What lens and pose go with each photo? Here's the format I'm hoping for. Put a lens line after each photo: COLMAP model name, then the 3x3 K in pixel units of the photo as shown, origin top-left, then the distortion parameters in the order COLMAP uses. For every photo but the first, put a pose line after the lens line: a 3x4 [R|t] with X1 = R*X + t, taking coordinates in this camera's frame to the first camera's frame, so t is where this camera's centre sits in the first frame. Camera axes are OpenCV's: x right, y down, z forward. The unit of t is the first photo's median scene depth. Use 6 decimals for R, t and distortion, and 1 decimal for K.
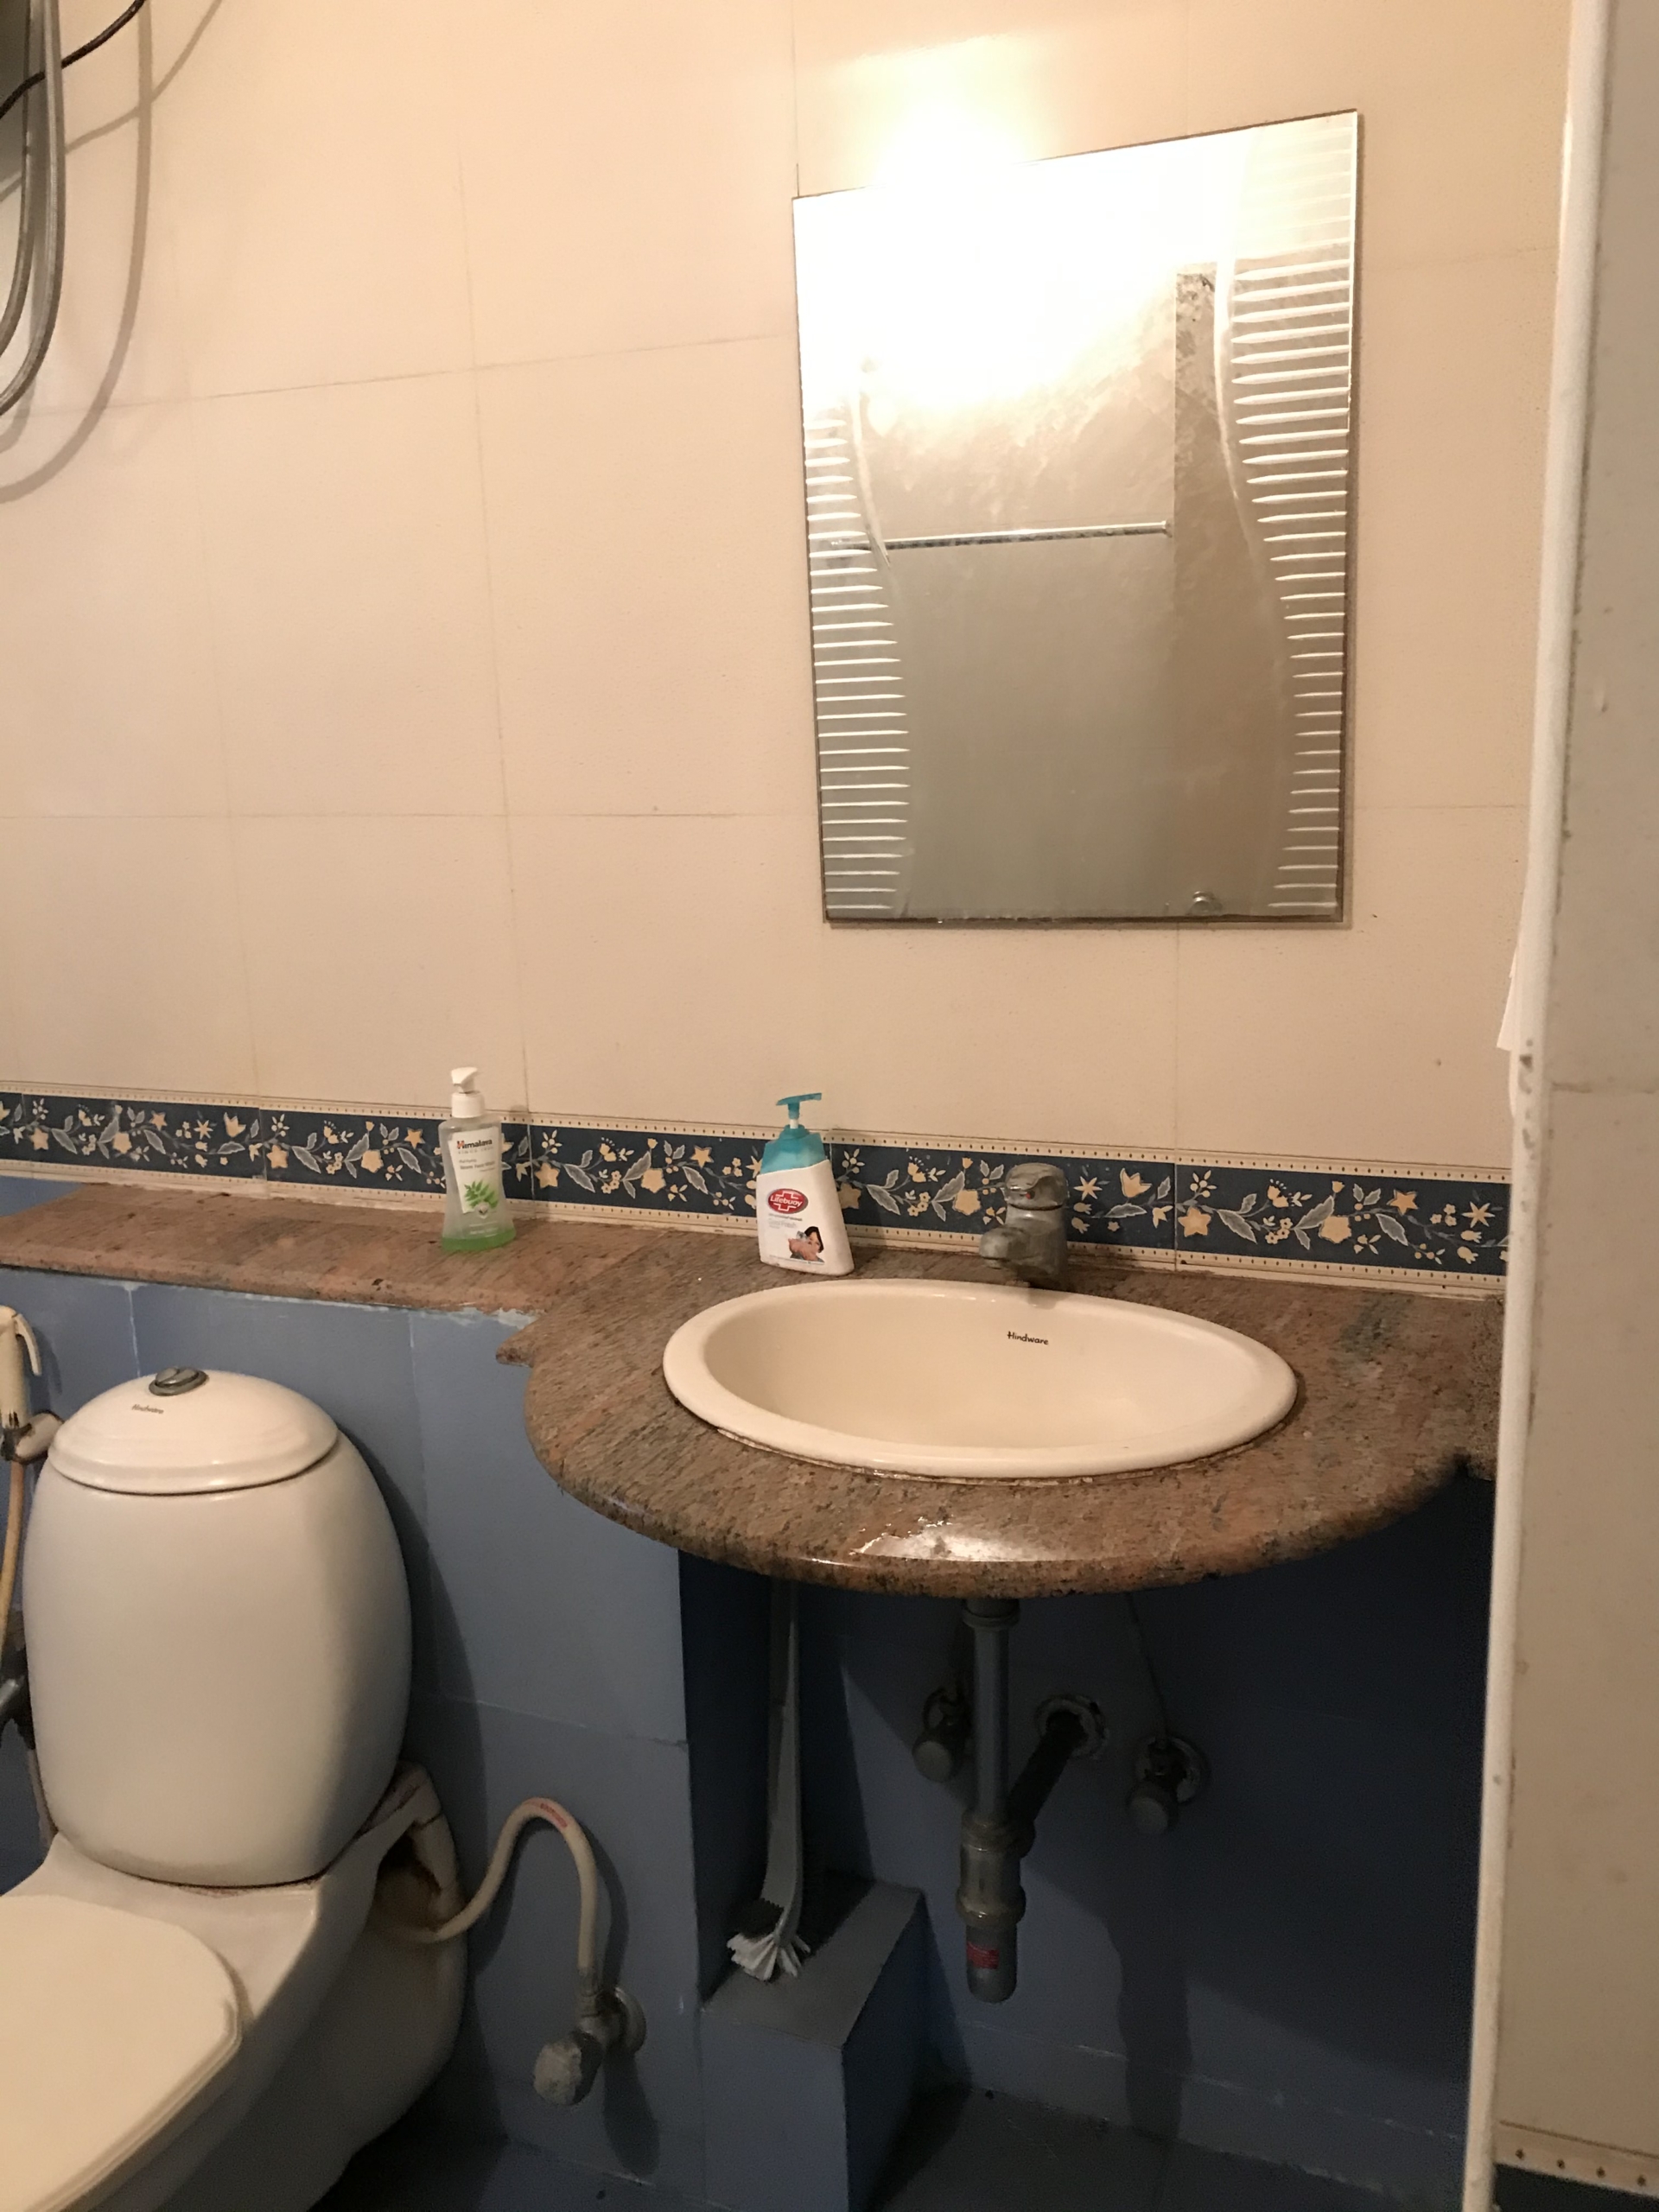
lens RADIAL K [[1674.5, 0, 829.5], [0, 1674.5, 1106.0], [0, 0, 1]] dist [0.000448, 0.001849]
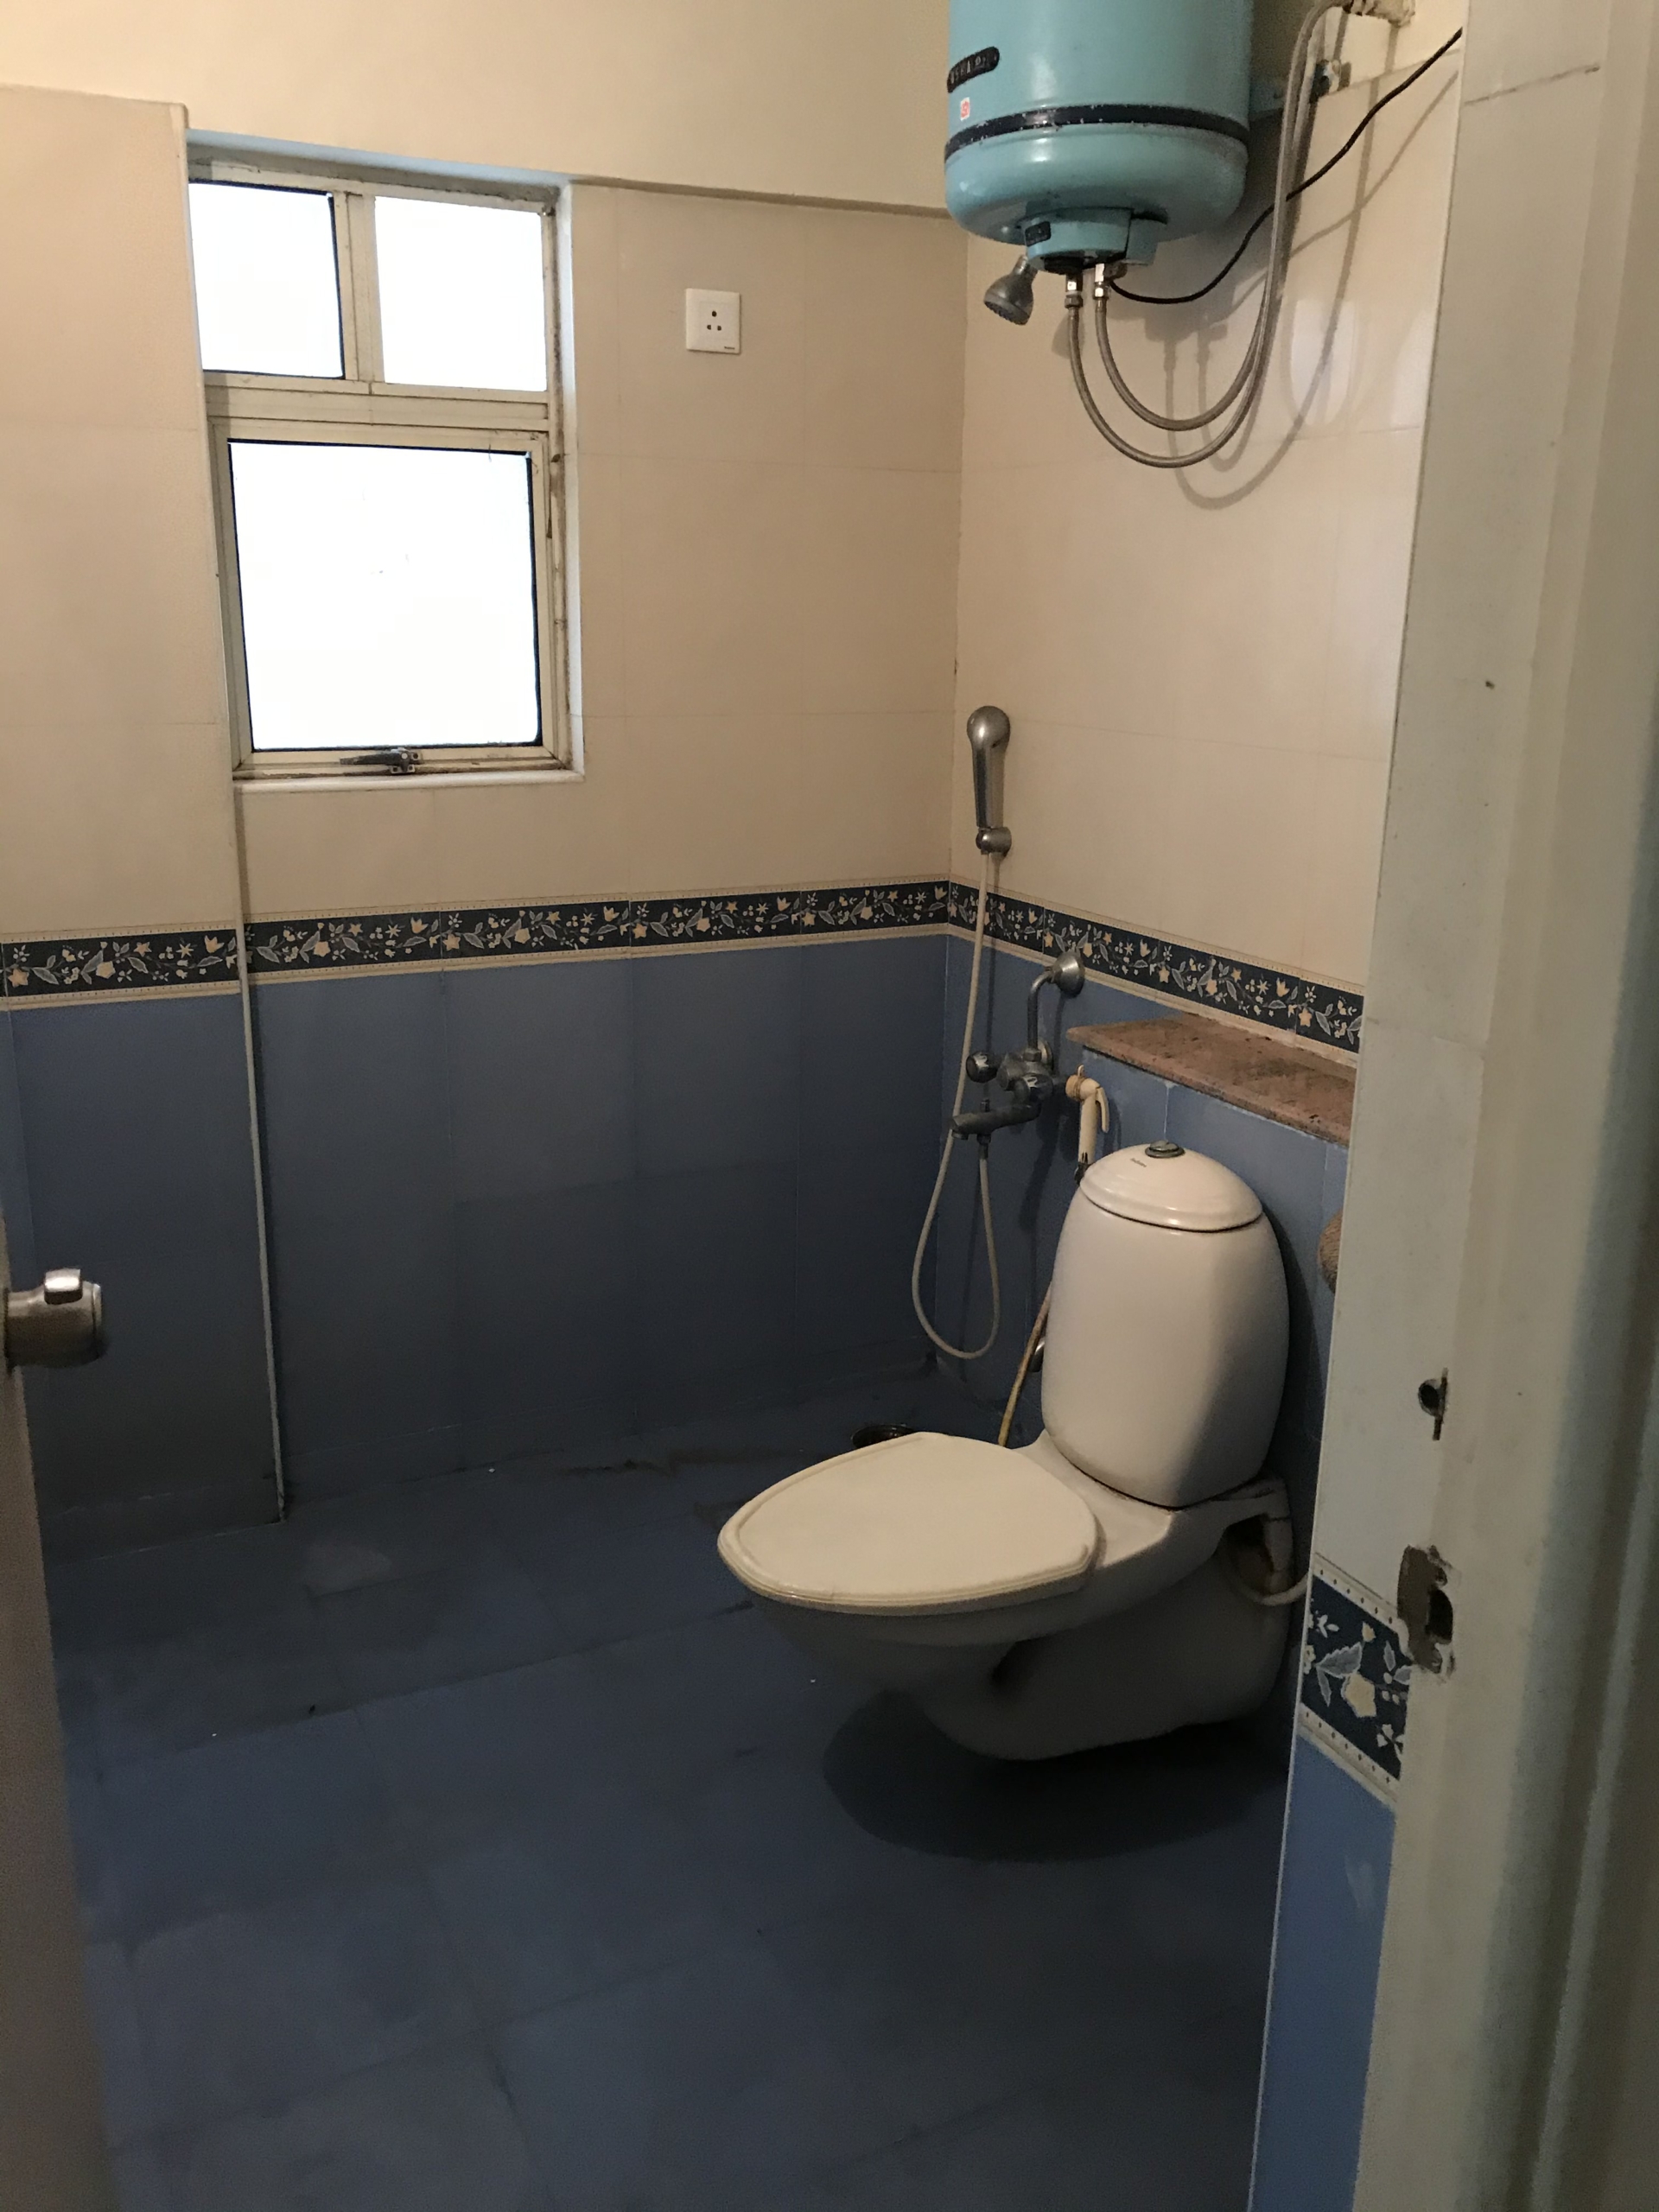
lens RADIAL K [[1825.7, 0, 828.6], [0, 1825.7, 1153.6], [0, 0, 1]] dist [-0.010491, -0.005567]
pose [[0.712191, 0.231515, -0.662710, 0.410080], [-0.171291, 0.972828, 0.155773, -0.026610], [0.680767, 0.002577, 0.732496, -0.324795]]
